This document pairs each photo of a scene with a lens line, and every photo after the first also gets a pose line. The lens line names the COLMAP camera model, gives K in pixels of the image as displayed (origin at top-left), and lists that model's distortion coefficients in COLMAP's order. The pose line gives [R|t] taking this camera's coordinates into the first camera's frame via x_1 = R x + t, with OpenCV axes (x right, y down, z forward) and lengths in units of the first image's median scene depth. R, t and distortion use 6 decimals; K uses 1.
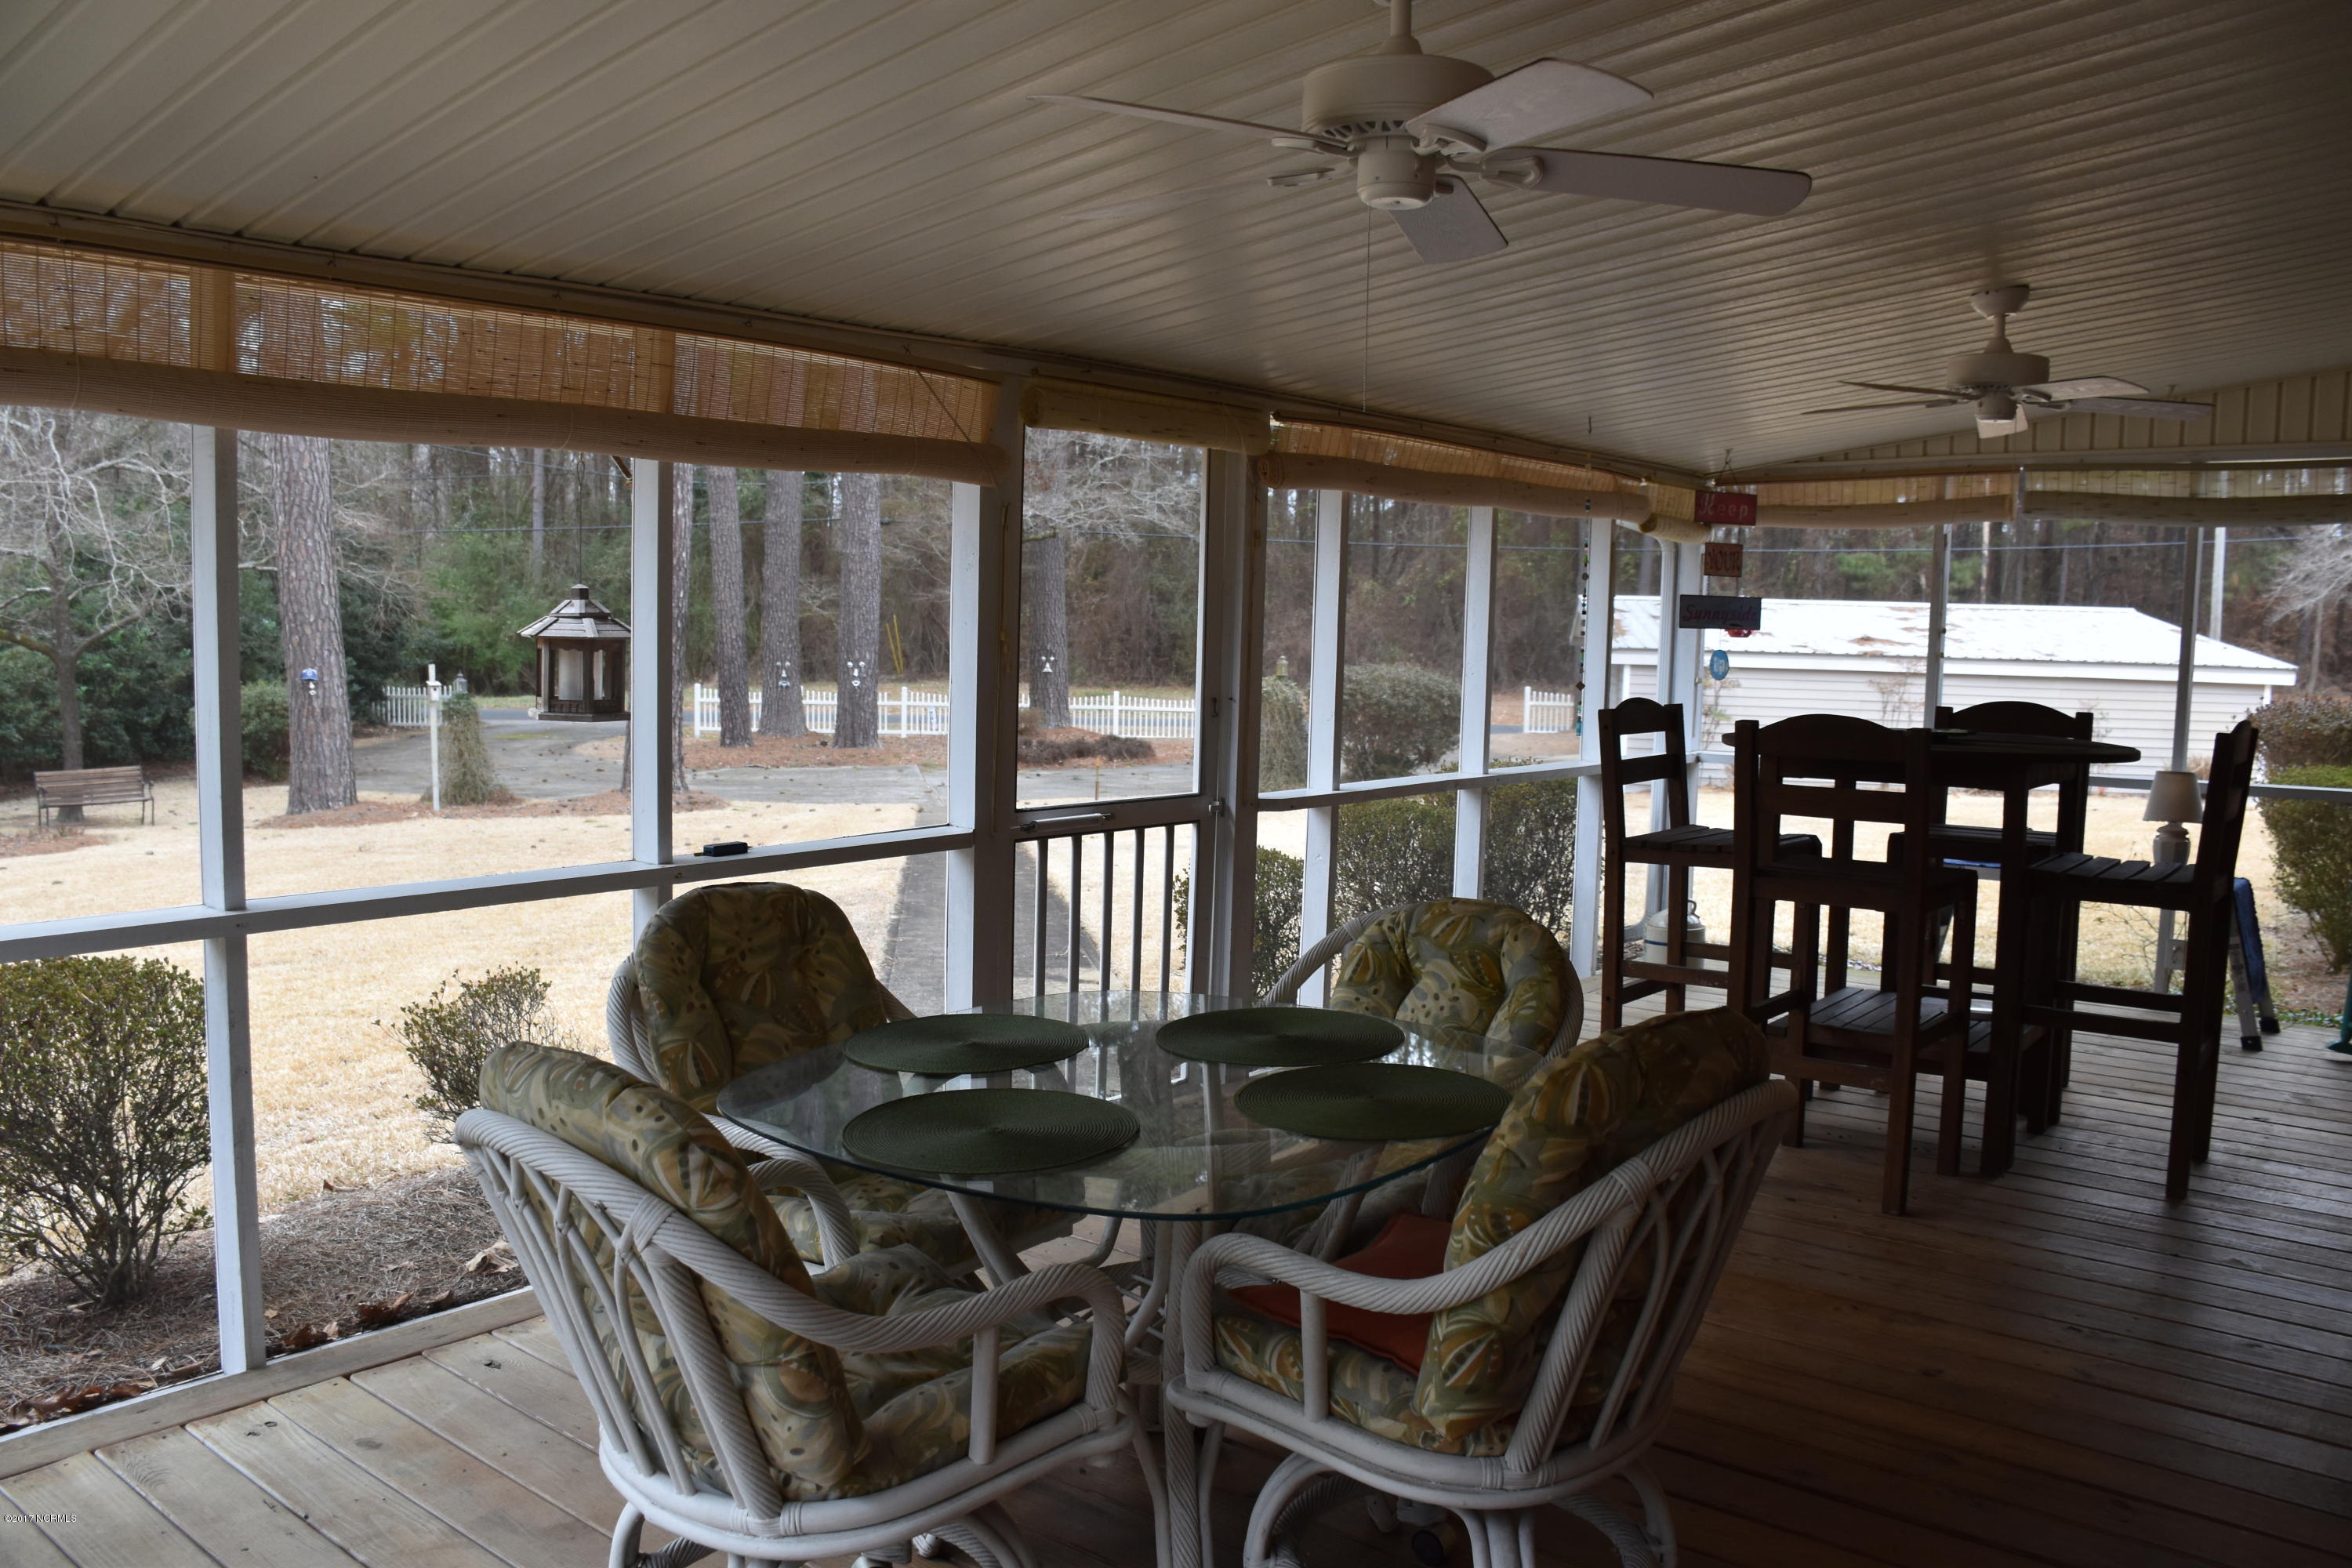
lens RADIAL K [[1858.2, 0, 1169.1], [0, 1858.2, 794.4], [0, 0, 1]] dist [-0.151560, 0.108921]
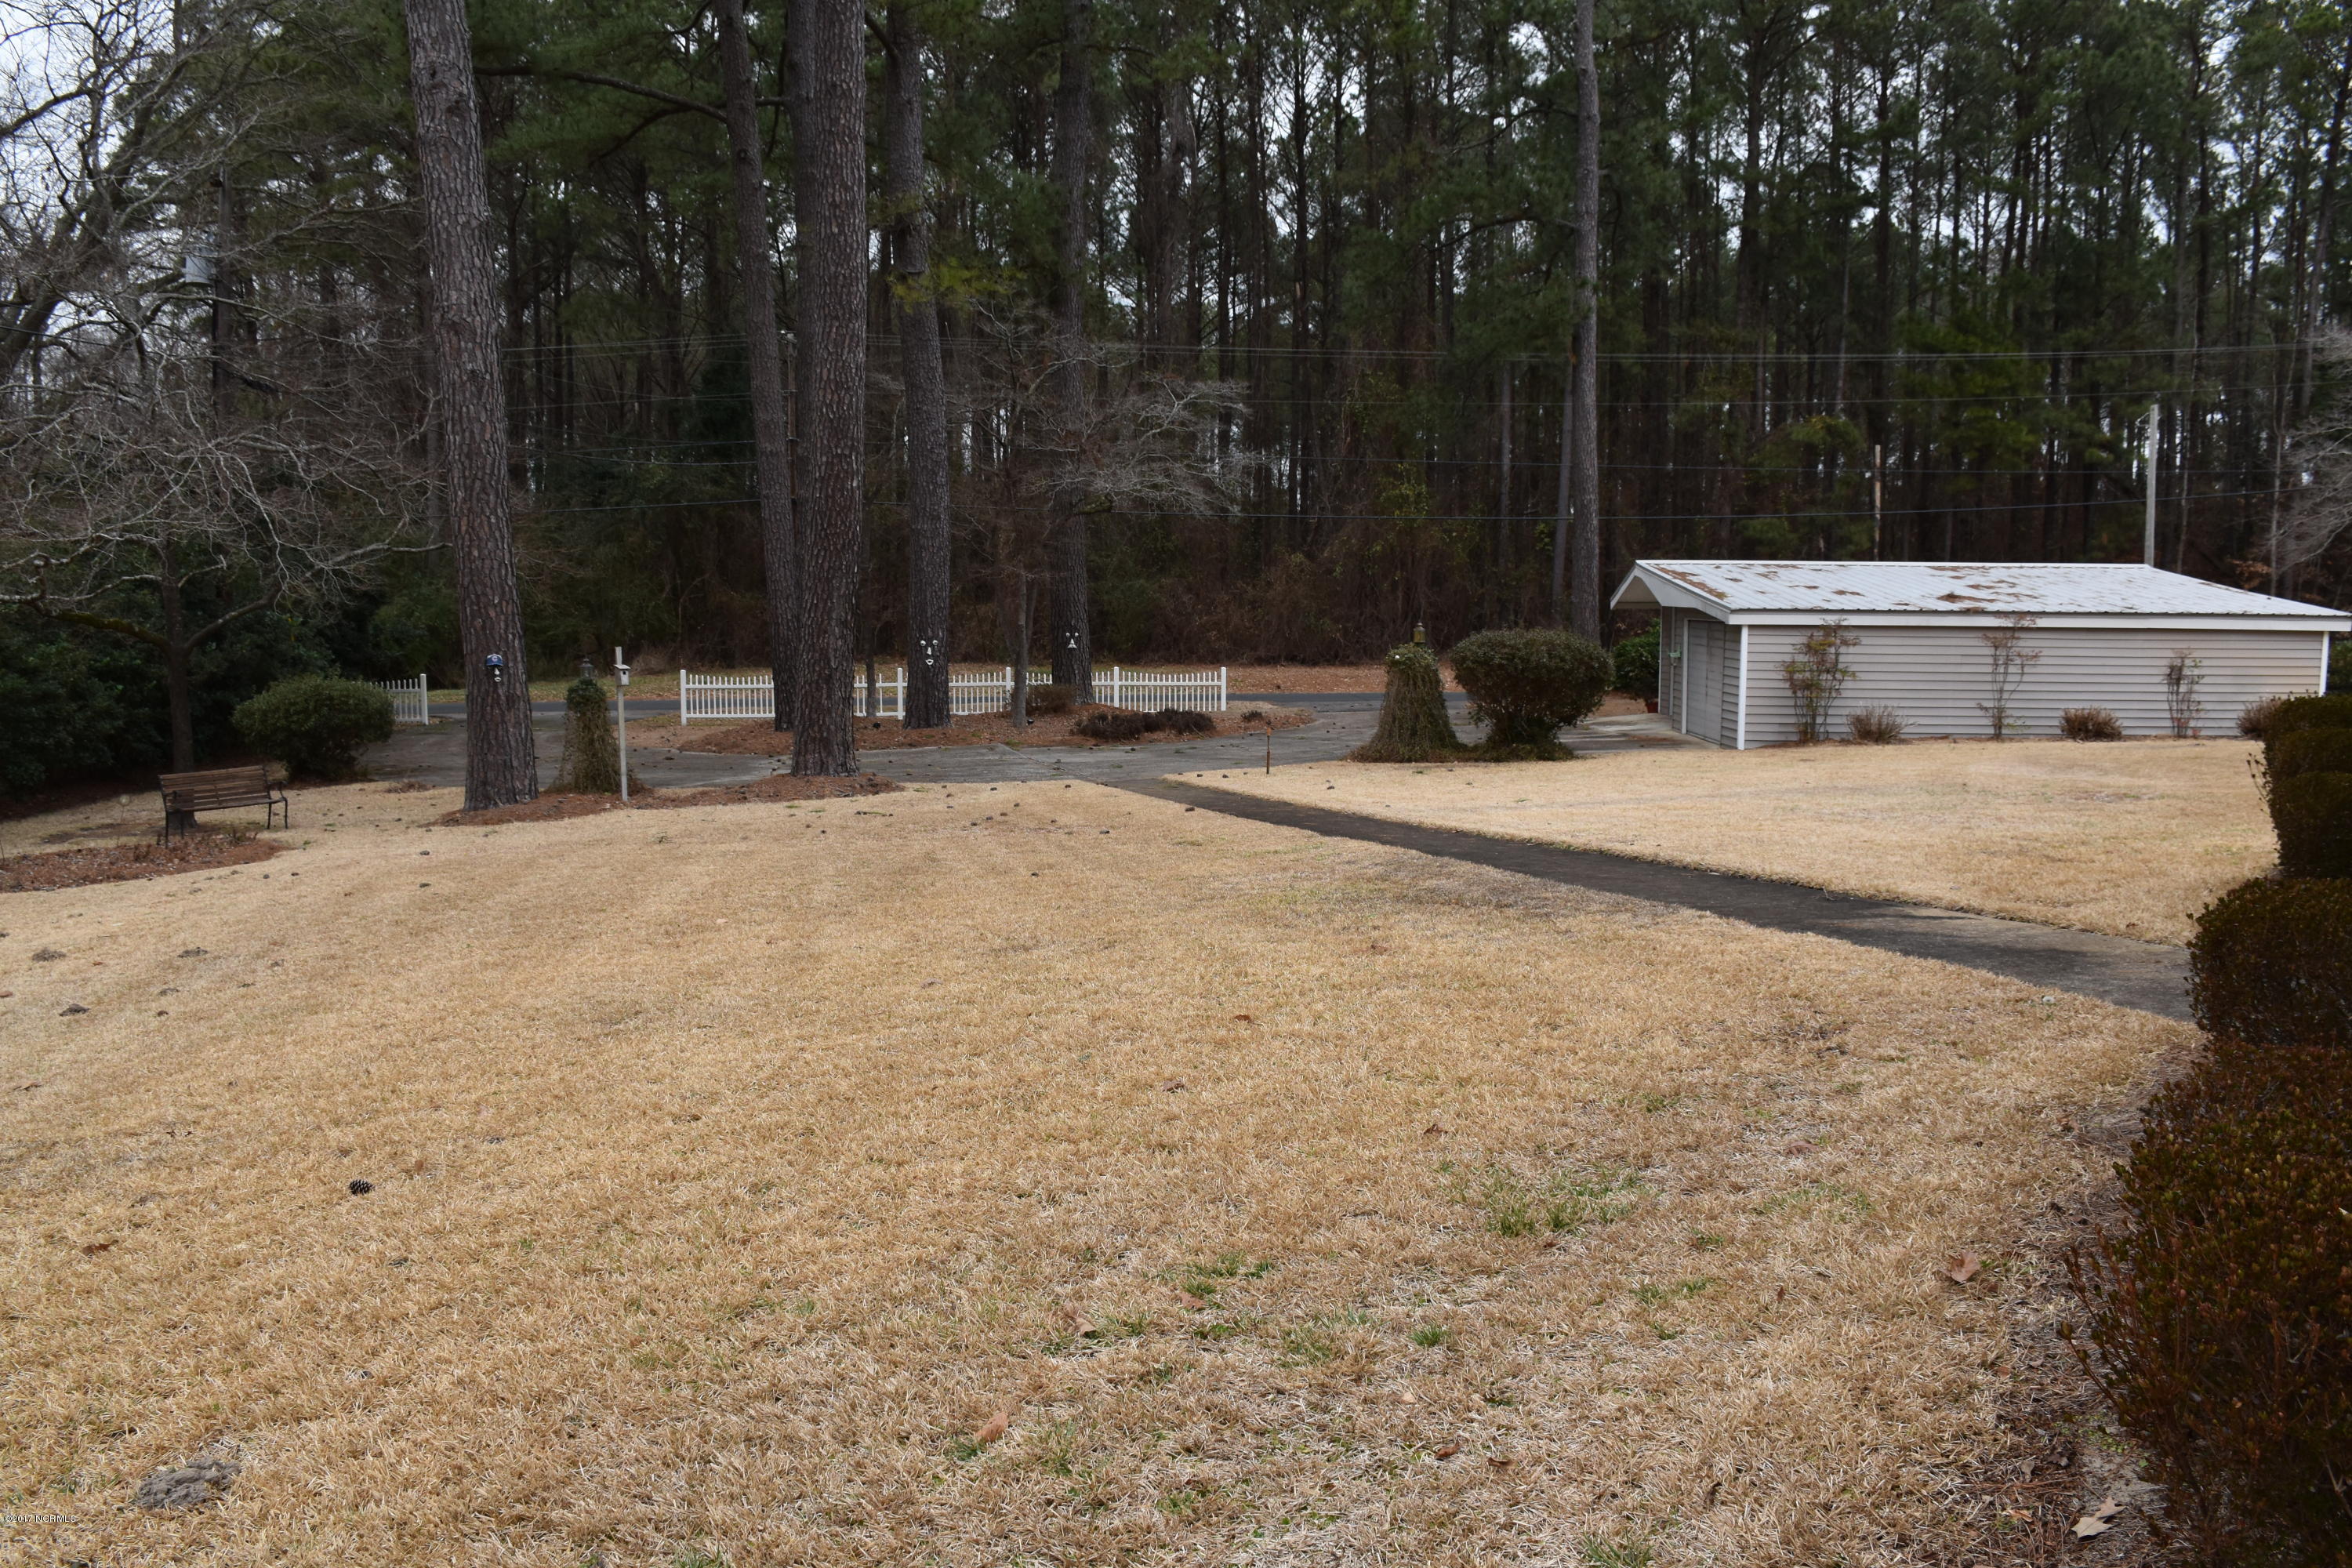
lens RADIAL K [[1858.2, 0, 1159.1], [0, 1858.2, 800.4], [0, 0, 1]] dist [-0.151560, 0.108921]
pose [[0.993619, -0.031655, 0.108255, -1.169511], [0.030130, 0.999423, 0.015696, 0.008874], [-0.108690, -0.012335, 0.993999, 0.105415]]
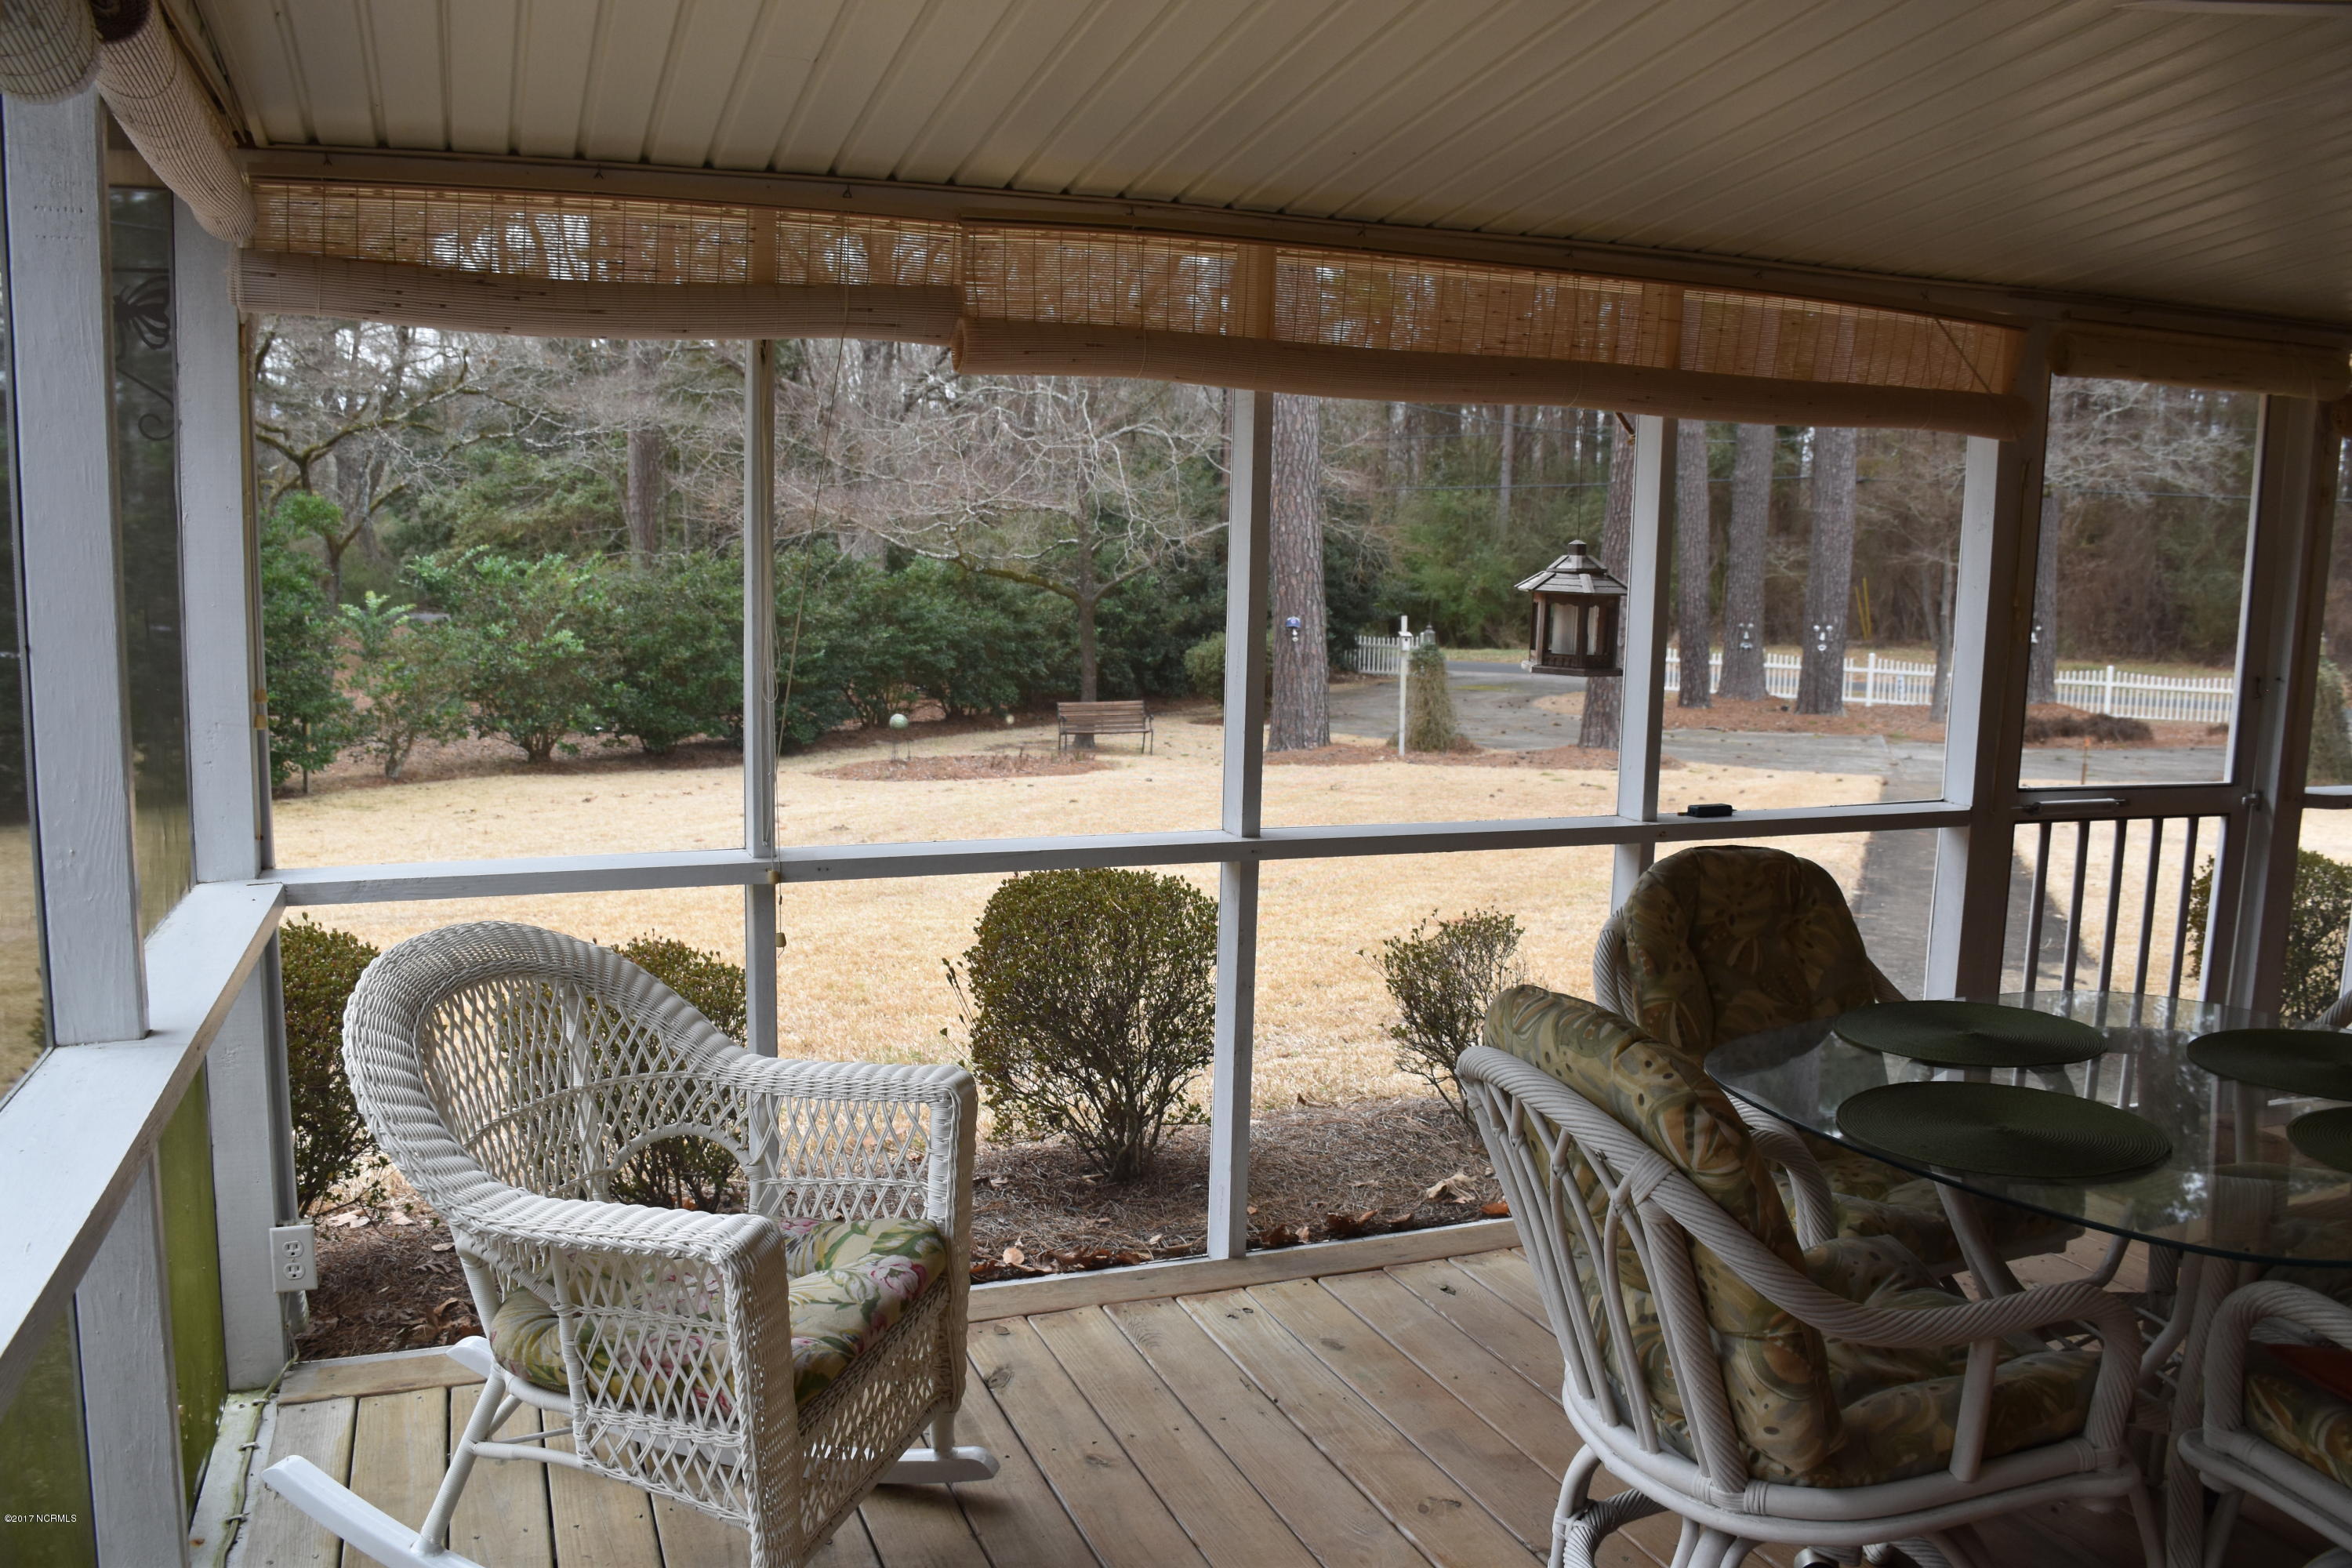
lens RADIAL K [[1858.2, 0, 1150.6], [0, 1858.2, 792.7], [0, 0, 1]] dist [-0.151560, 0.108921]
pose [[0.869048, 0.062502, -0.490764, -0.017207], [-0.051921, 0.998032, 0.035165, 0.001003], [0.491996, -0.005079, 0.870583, -0.003276]]
